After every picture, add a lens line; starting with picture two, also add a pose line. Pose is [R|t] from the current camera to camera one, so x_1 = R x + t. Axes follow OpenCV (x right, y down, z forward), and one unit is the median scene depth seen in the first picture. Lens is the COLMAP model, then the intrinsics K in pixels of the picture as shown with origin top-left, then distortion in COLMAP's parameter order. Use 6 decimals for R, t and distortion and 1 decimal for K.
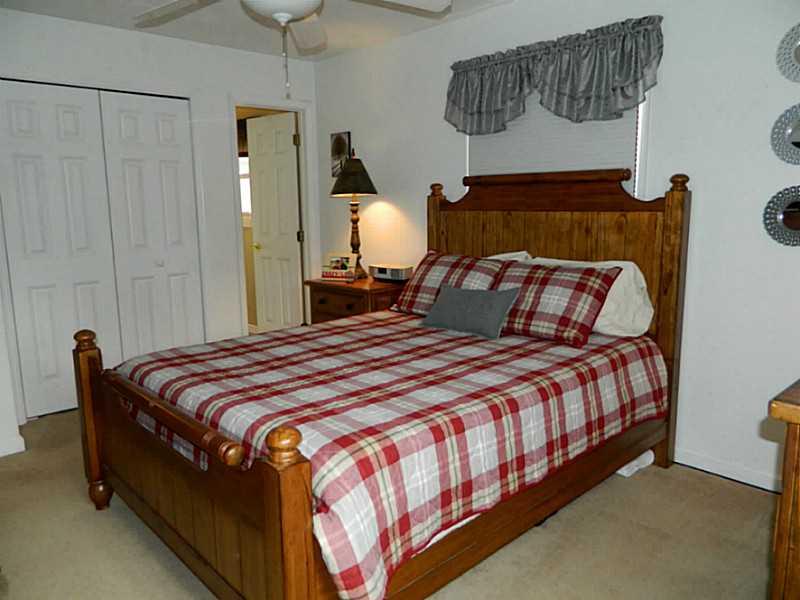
lens RADIAL K [[599.1, 0, 400.0], [0, 599.1, 300.0], [0, 0, 1]] dist [0.002448, 0.004108]
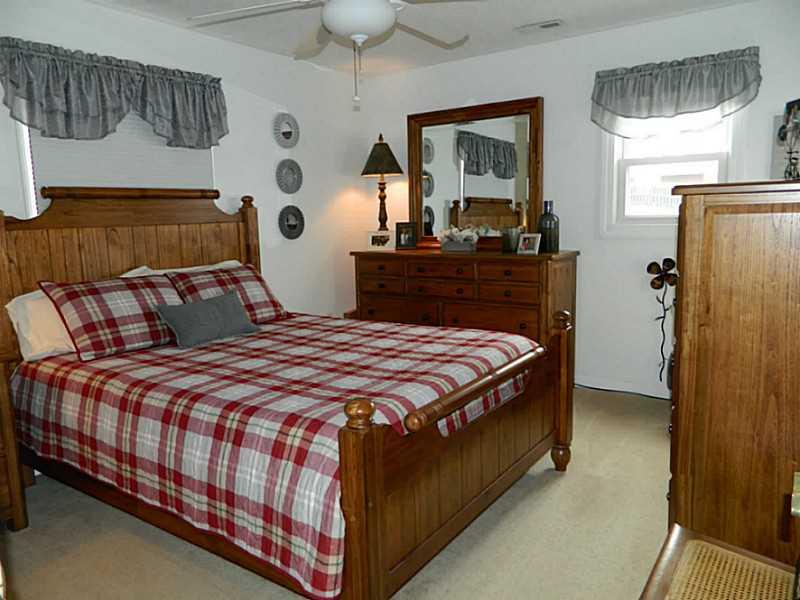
lens RADIAL K [[599.1, 0, 400.0], [0, 599.1, 300.0], [0, 0, 1]] dist [0.002448, 0.004108]
pose [[-0.207680, -0.123744, 0.970338, -0.963280], [0.193188, 0.967240, 0.164697, -0.122714], [-0.958930, 0.221662, -0.176971, 0.880749]]
